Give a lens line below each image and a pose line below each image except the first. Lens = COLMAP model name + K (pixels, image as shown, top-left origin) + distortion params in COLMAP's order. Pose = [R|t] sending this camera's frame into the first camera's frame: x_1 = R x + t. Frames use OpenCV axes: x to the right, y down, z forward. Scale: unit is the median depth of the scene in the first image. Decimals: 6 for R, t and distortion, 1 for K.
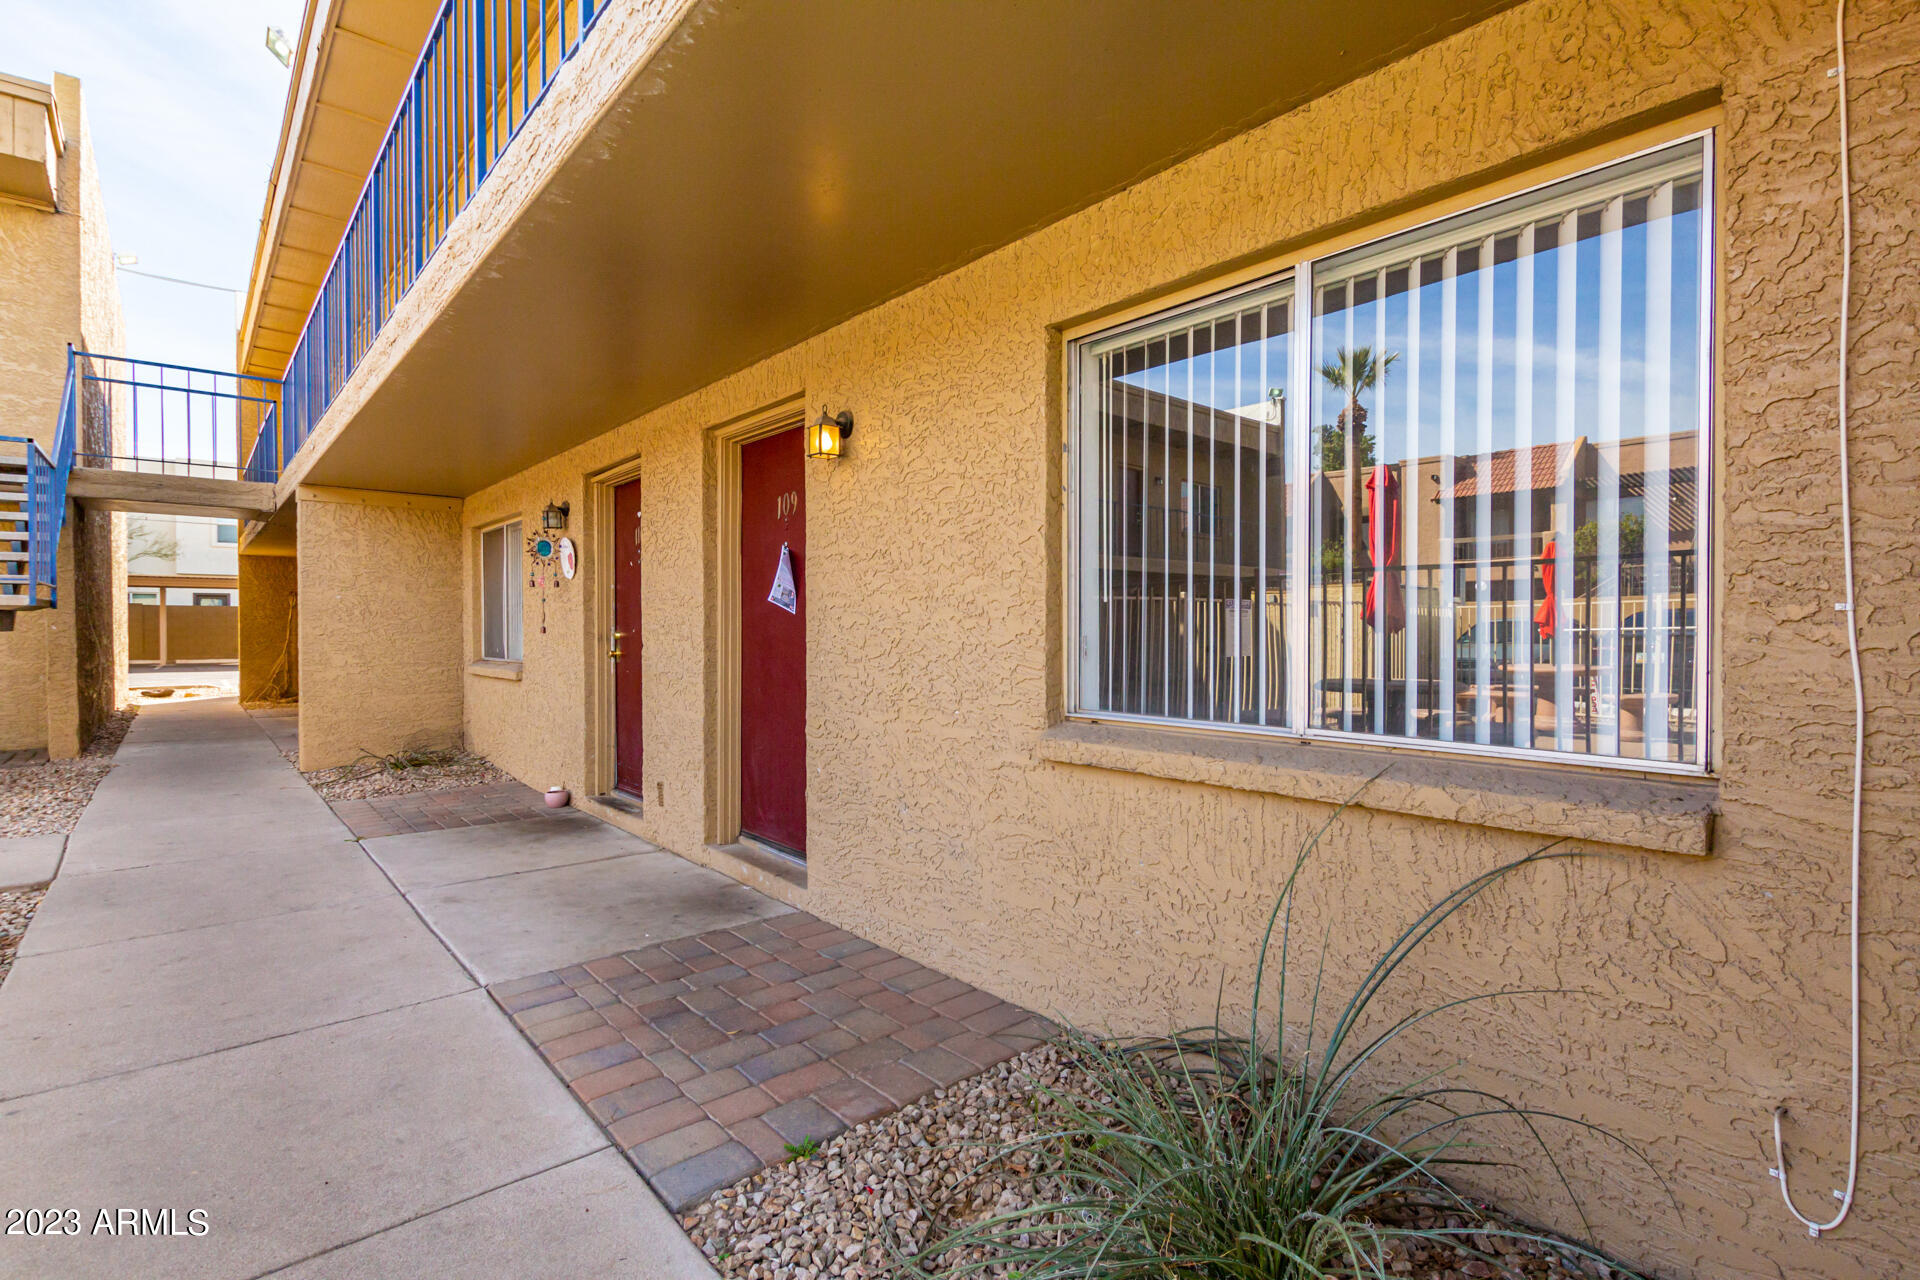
lens RADIAL K [[898.7, 0, 969.6], [0, 898.7, 637.7], [0, 0, 1]] dist [0.012687, -0.001417]
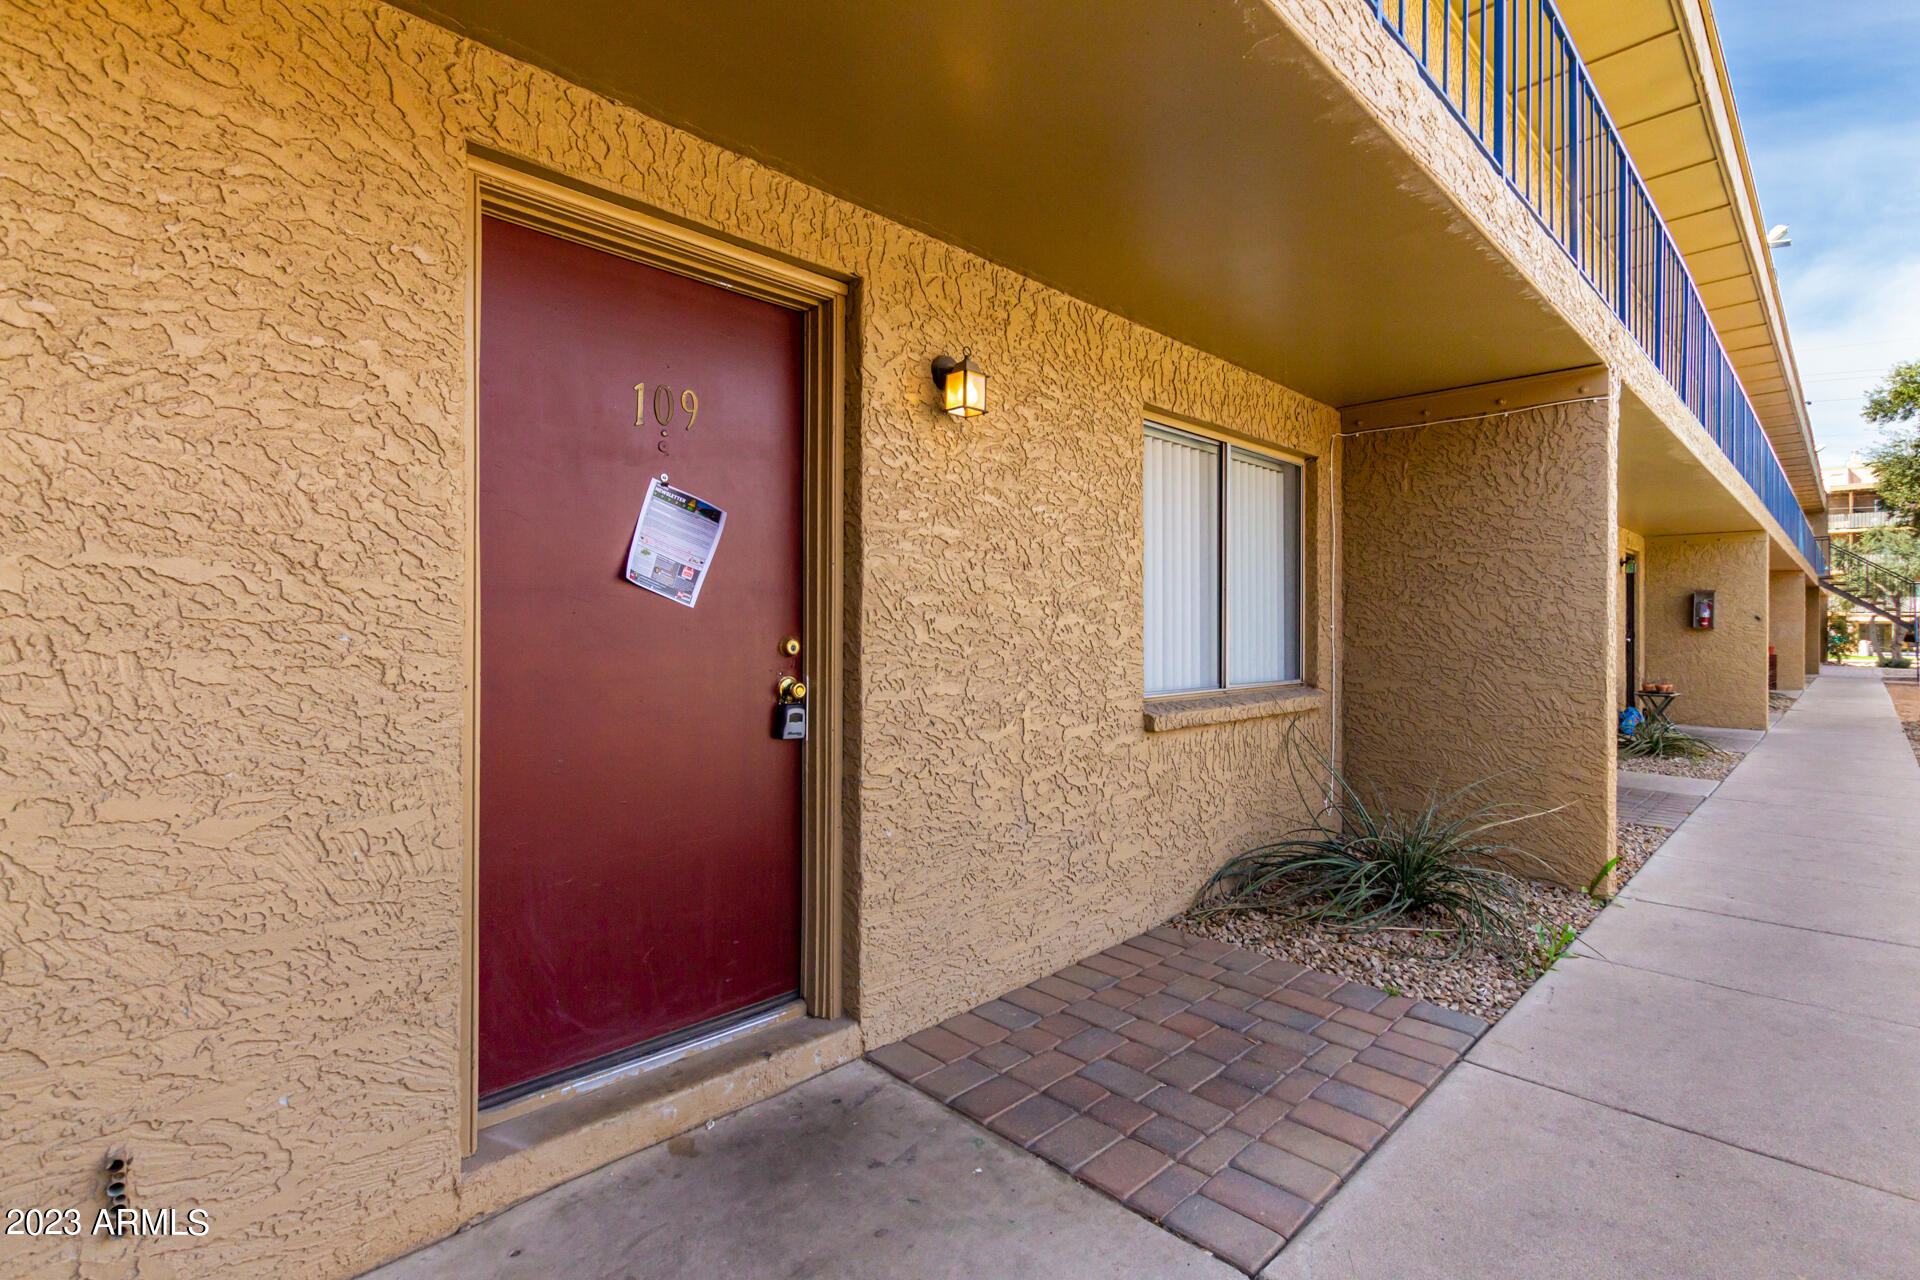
lens RADIAL K [[912.9, 0, 969.7], [0, 912.9, 632.0], [0, 0, 1]] dist [0.006217, -0.000754]
pose [[-0.080624, -0.002402, 0.996742, -1.118951], [0.011186, 0.999932, 0.003315, -0.017069], [-0.996682, 0.011417, -0.080592, 1.252021]]
